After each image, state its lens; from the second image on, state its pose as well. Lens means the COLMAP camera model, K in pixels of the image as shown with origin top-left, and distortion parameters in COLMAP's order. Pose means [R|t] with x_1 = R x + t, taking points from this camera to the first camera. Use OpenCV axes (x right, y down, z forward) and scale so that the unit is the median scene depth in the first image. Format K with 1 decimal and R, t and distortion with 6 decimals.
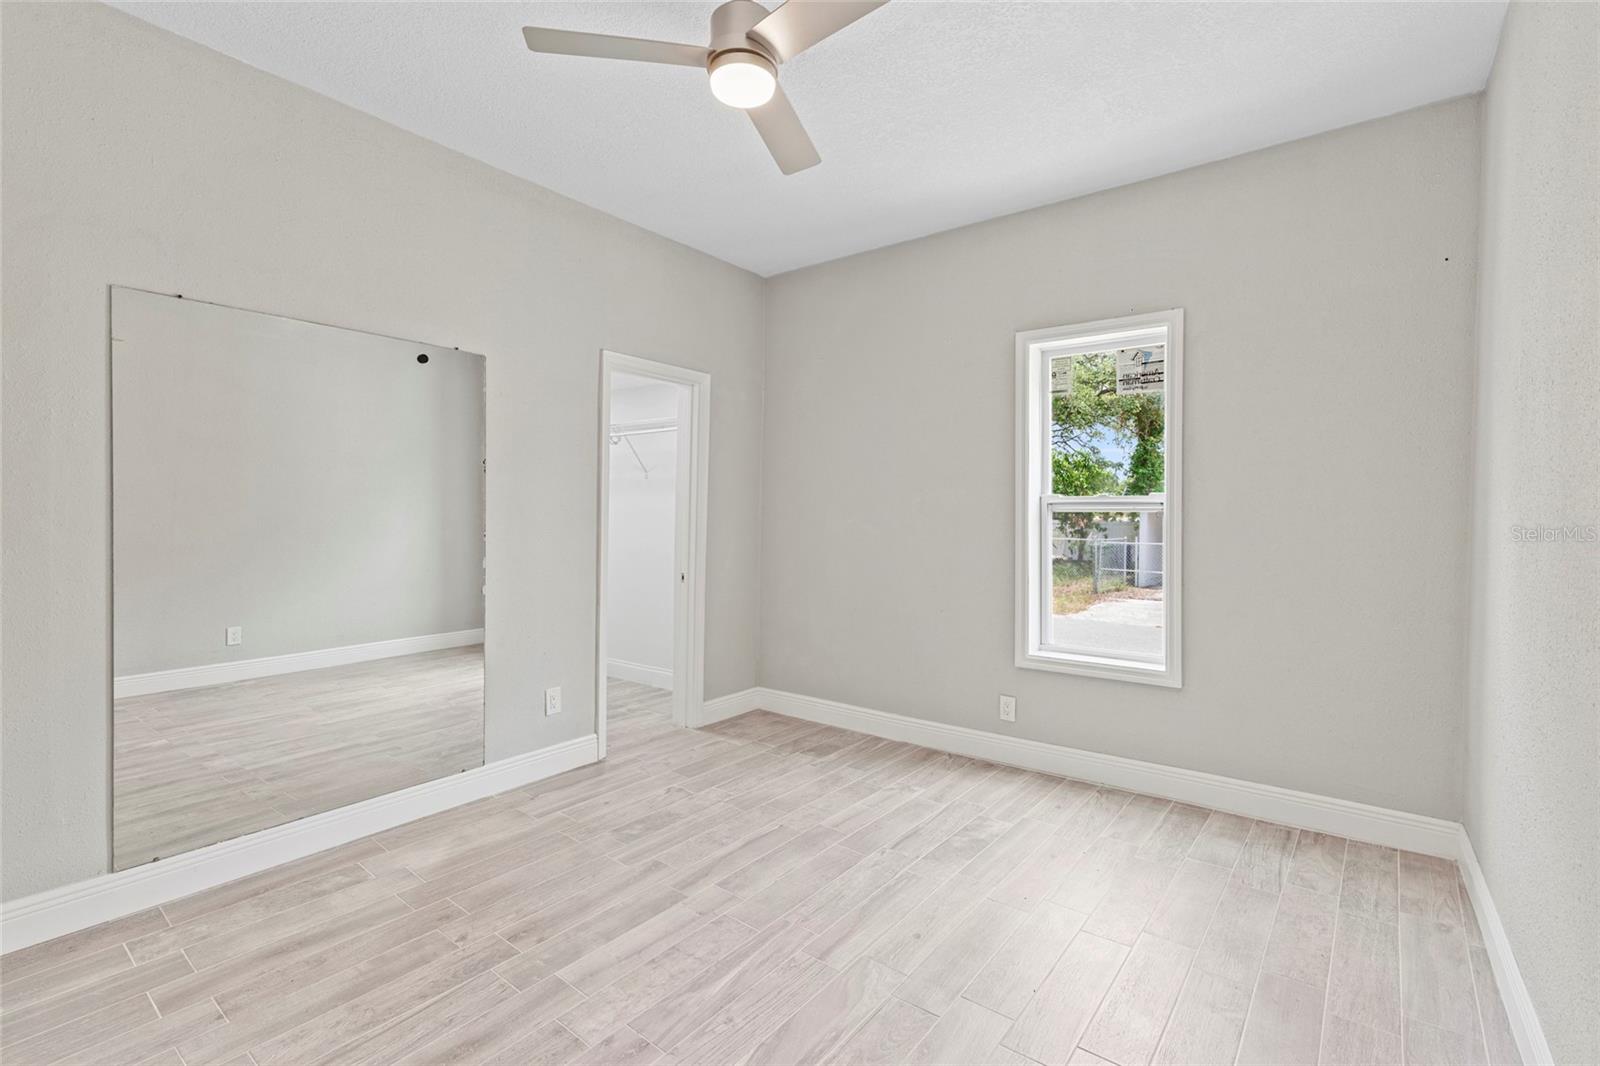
lens RADIAL K [[726.6, 0, 805.7], [0, 726.6, 518.6], [0, 0, 1]] dist [0.003539, 0.000100]
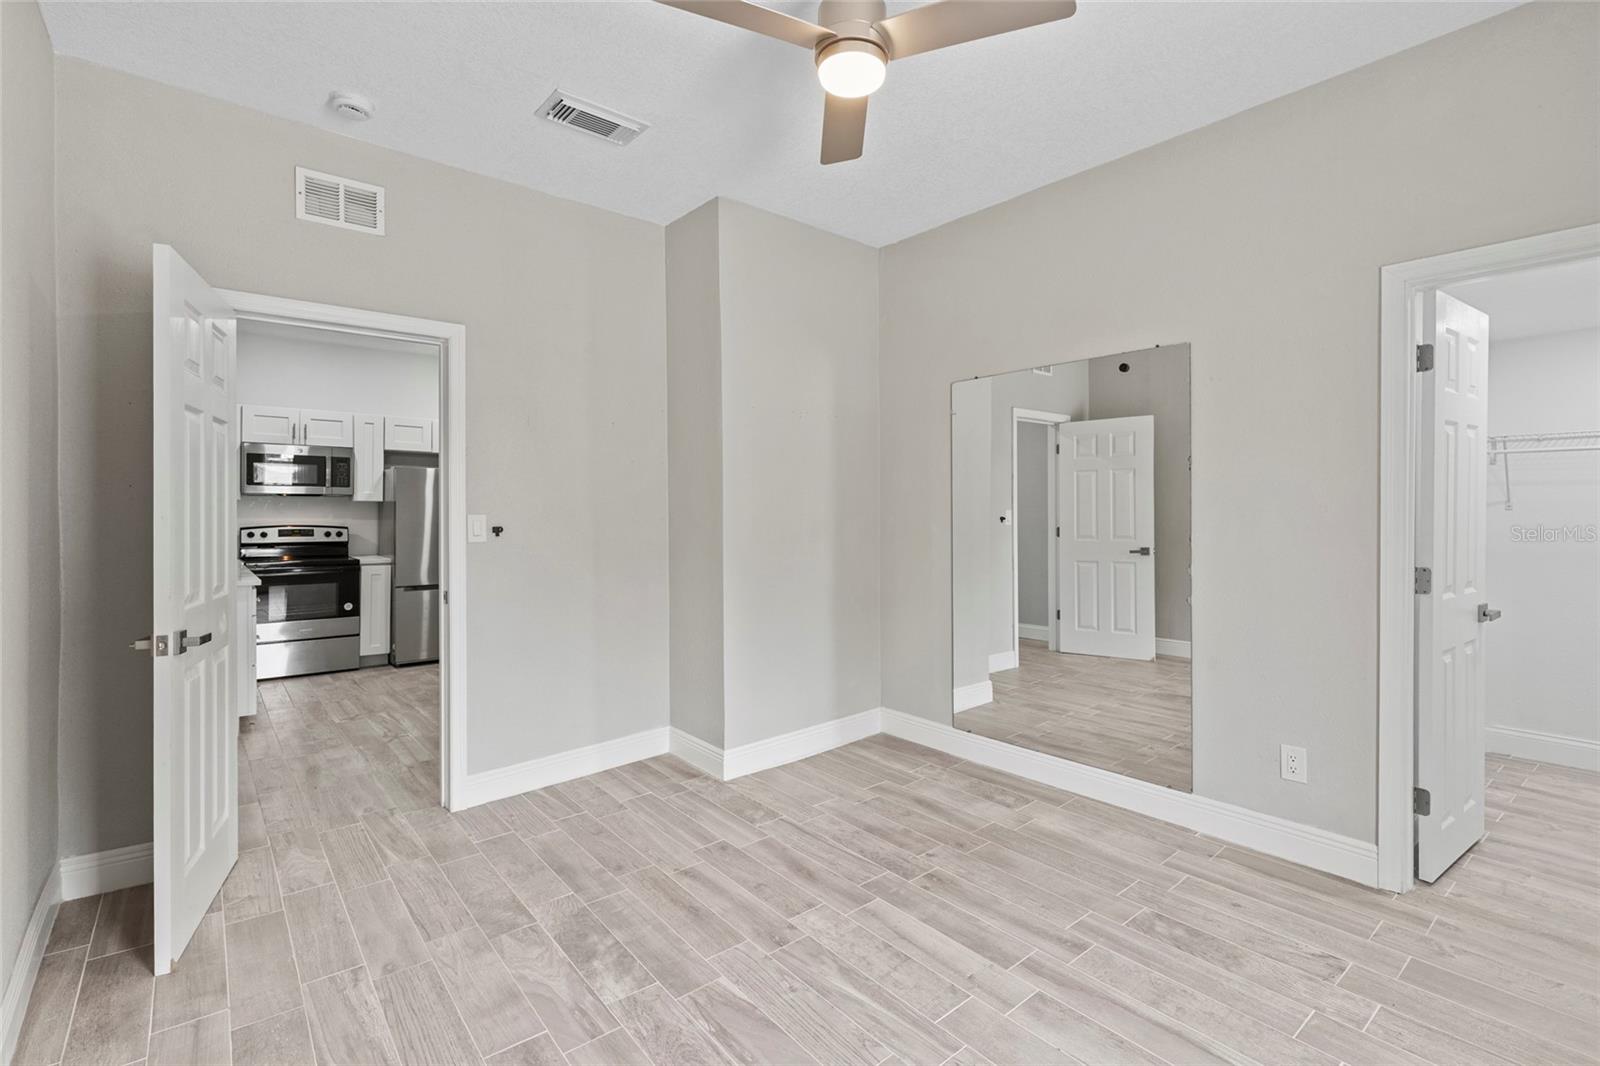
lens RADIAL K [[731.5, 0, 812.1], [0, 731.5, 510.0], [0, 0, 1]] dist [0.002054, -0.000269]
pose [[-0.214967, -0.005054, -0.976608, 0.745472], [-0.006087, 0.999974, -0.003835, -0.011035], [0.976602, 0.005121, -0.214992, 0.988733]]
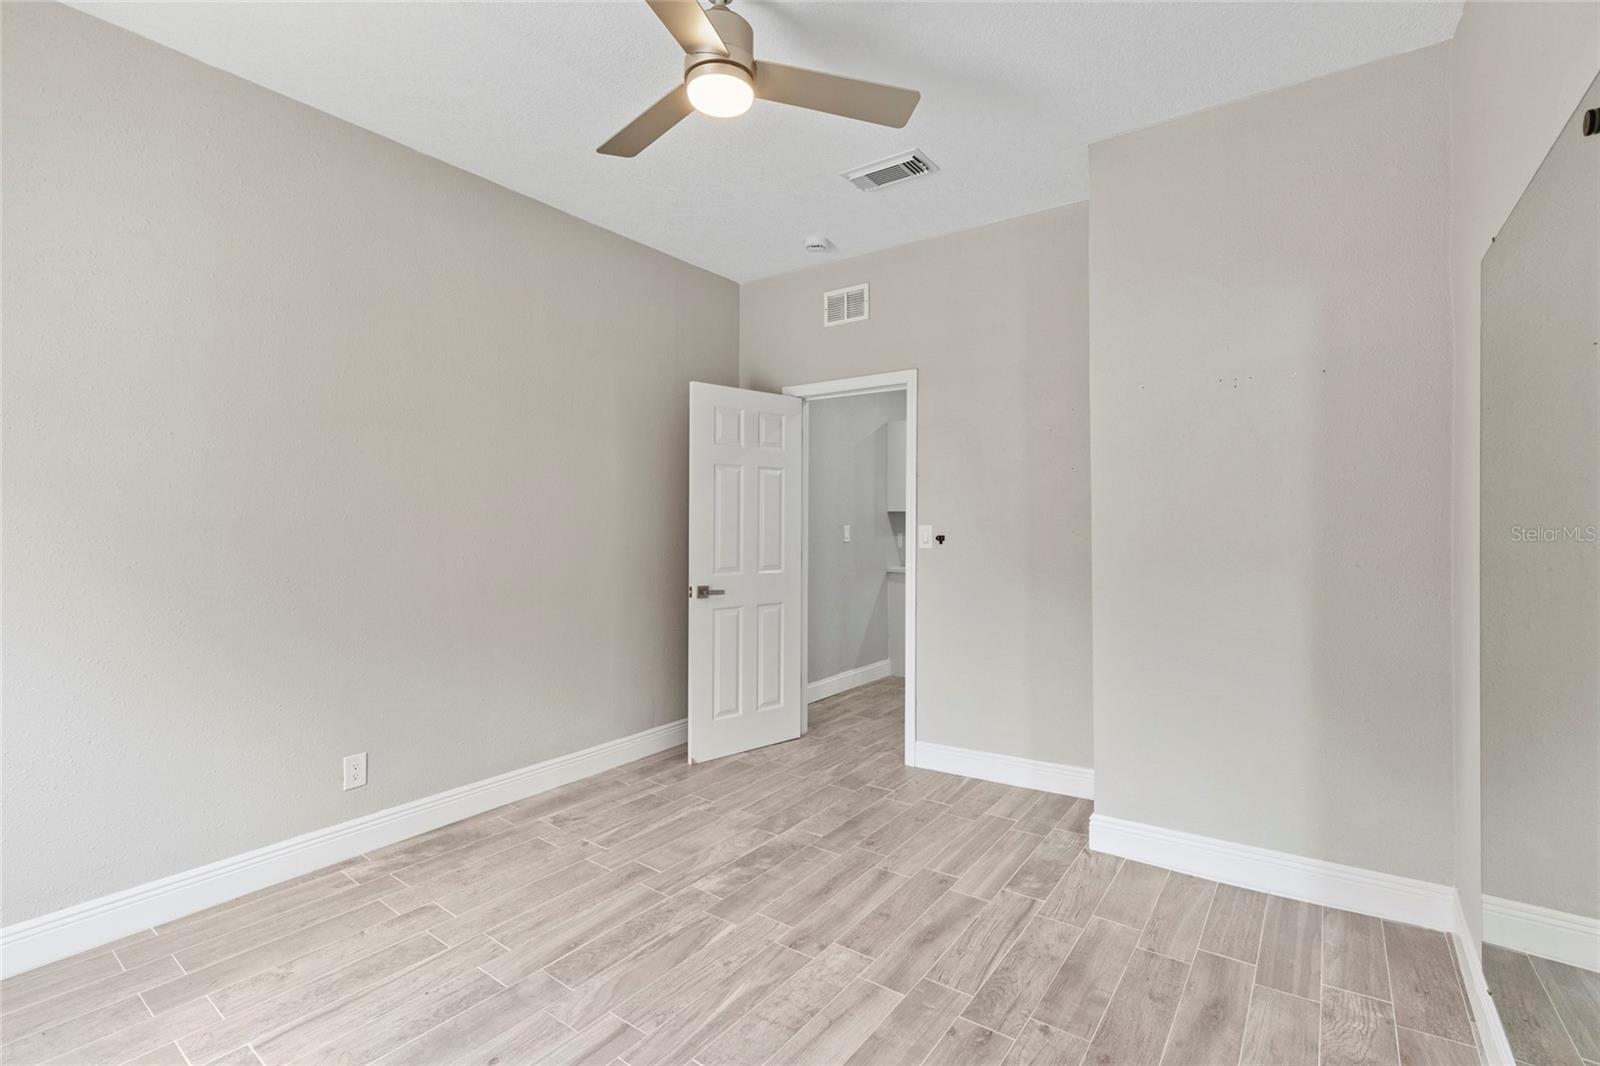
lens RADIAL K [[726.6, 0, 805.7], [0, 726.6, 518.6], [0, 0, 1]] dist [0.003539, 0.000100]
pose [[-0.999467, -0.007330, -0.031821, -0.148672], [-0.007447, 0.999966, 0.003536, -0.021707], [0.031794, 0.003771, -0.999487, 1.703394]]
